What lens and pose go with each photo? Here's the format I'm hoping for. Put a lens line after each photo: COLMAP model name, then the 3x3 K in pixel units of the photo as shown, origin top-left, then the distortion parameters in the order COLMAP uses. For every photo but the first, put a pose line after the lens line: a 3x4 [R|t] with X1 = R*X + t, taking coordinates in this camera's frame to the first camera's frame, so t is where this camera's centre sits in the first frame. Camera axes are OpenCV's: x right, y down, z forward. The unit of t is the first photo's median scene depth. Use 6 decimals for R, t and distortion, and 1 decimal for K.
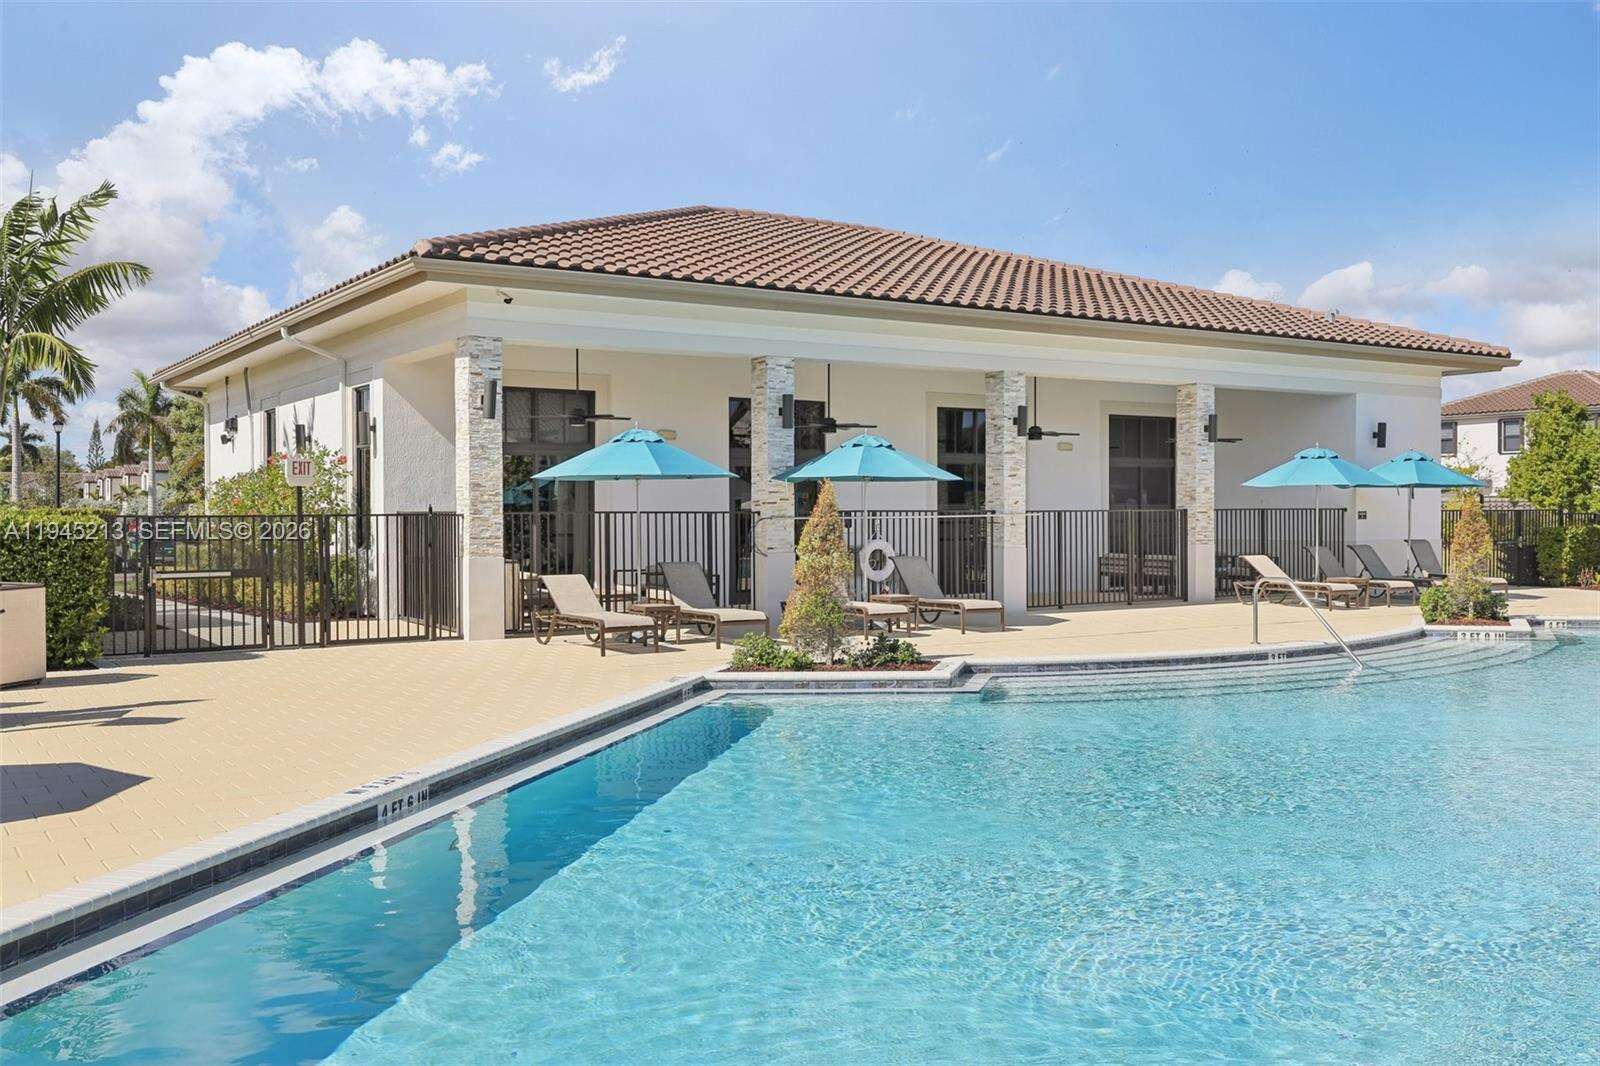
lens RADIAL K [[1473.1, 0, 800.0], [0, 1473.1, 533.0], [0, 0, 1]] dist [-0.009124, -0.006270]
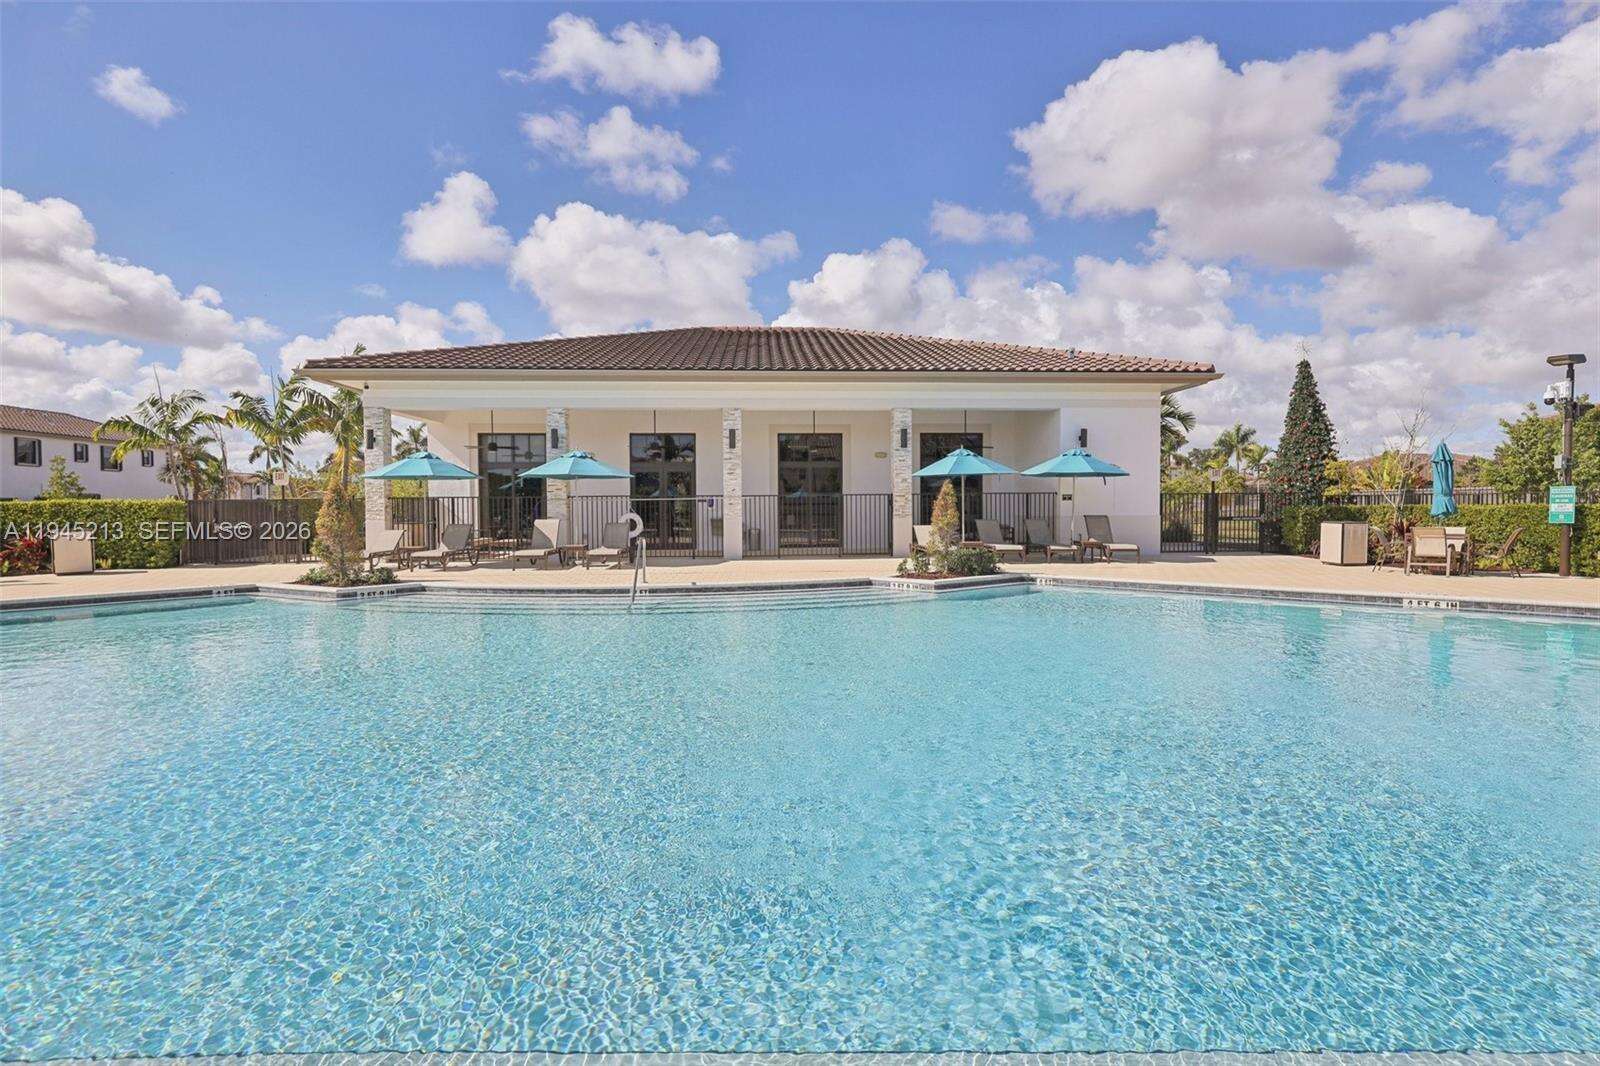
lens RADIAL K [[752.7, 0, 800.0], [0, 752.7, 533.0], [0, 0, 1]] dist [0.002171, 0.000008]
pose [[0.874302, 0.015963, -0.485121, 0.606390], [-0.003593, 0.999644, 0.026420, 0.004154], [0.485370, -0.021356, 0.874048, 0.317222]]
